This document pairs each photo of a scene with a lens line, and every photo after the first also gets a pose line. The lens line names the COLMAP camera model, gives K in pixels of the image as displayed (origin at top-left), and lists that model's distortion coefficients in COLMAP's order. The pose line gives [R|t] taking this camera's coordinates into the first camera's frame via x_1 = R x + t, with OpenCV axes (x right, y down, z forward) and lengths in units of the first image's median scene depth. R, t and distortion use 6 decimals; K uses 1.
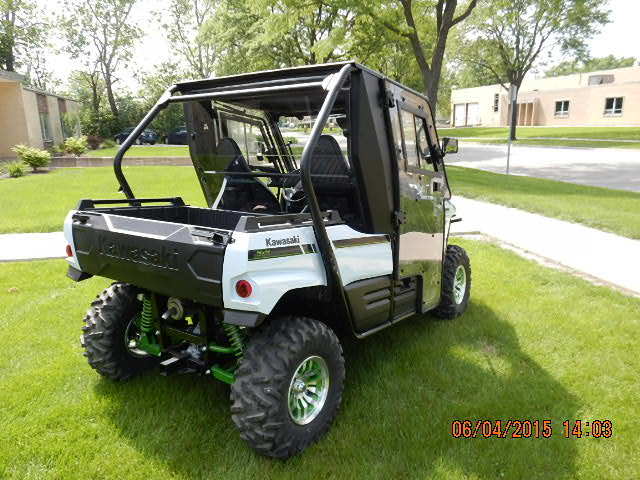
lens RADIAL K [[477.4, 0, 314.6], [0, 477.4, 237.0], [0, 0, 1]] dist [0.015304, 0.001480]
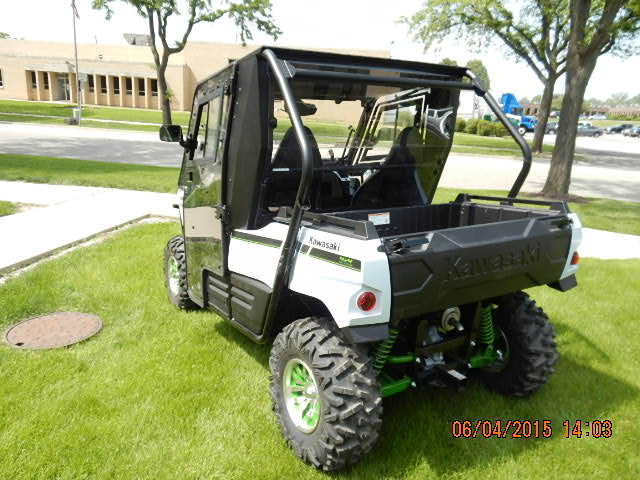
lens RADIAL K [[477.4, 0, 314.6], [0, 477.4, 237.0], [0, 0, 1]] dist [0.015304, 0.001480]
pose [[0.398269, -0.192646, 0.896811, -1.154085], [0.142992, 0.978783, 0.146752, -0.172257], [-0.906055, 0.069790, 0.417366, 0.814191]]
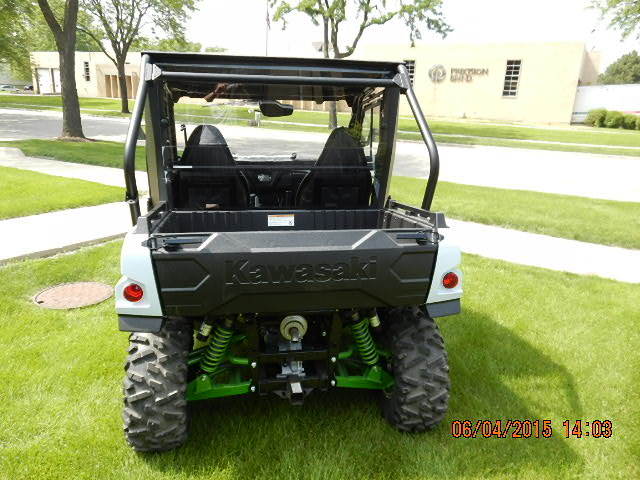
lens RADIAL K [[477.4, 0, 314.6], [0, 477.4, 237.0], [0, 0, 1]] dist [0.015304, 0.001480]
pose [[0.705498, -0.143947, 0.693939, -0.822697], [0.104873, 0.989580, 0.098653, -0.096151], [-0.700909, 0.003176, 0.713243, 0.332081]]
